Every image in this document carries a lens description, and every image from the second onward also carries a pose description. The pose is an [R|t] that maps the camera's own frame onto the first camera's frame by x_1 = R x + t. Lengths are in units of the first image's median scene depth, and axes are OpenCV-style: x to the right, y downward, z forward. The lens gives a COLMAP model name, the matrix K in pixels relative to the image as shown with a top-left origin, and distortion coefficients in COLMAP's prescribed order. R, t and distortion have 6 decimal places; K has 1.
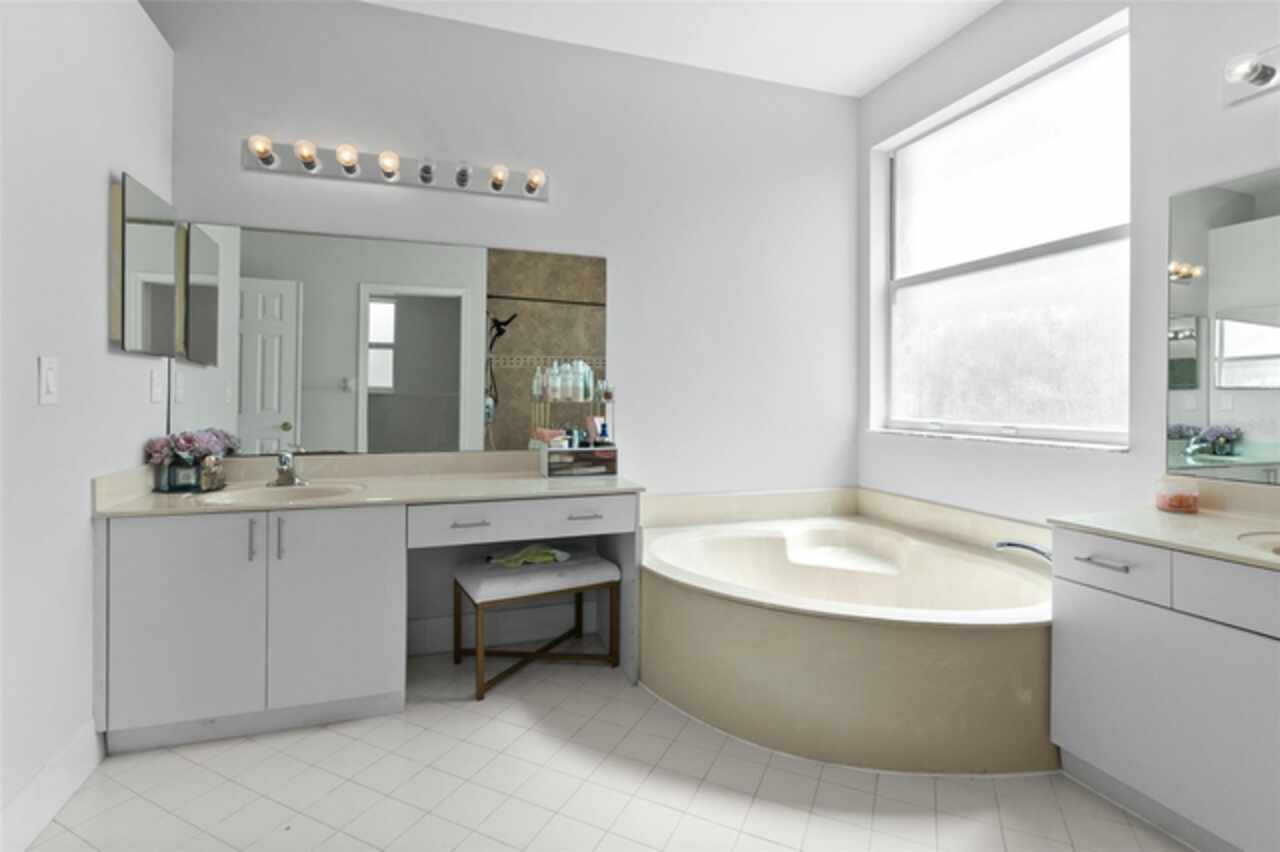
lens RADIAL K [[621.1, 0, 638.9], [0, 621.1, 403.4], [0, 0, 1]] dist [-0.002044, -0.000272]
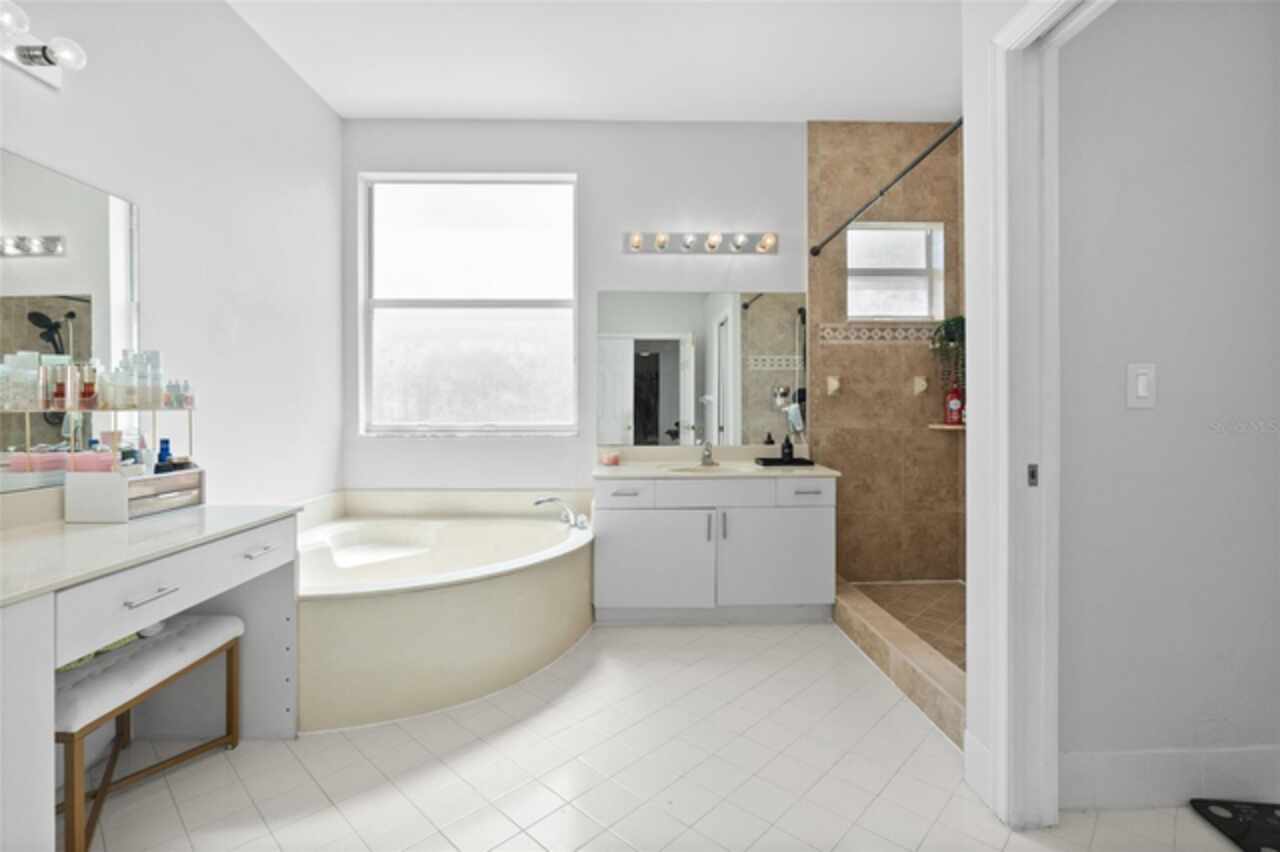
lens RADIAL K [[603.5, 0, 640.0], [0, 603.5, 426.0], [0, 0, 1]] dist [0.000252, 0.000414]
pose [[0.300569, -0.032449, 0.953208, -0.616814], [0.014481, 0.999461, 0.029457, 0.005353], [-0.953650, 0.004949, 0.300877, 0.283671]]
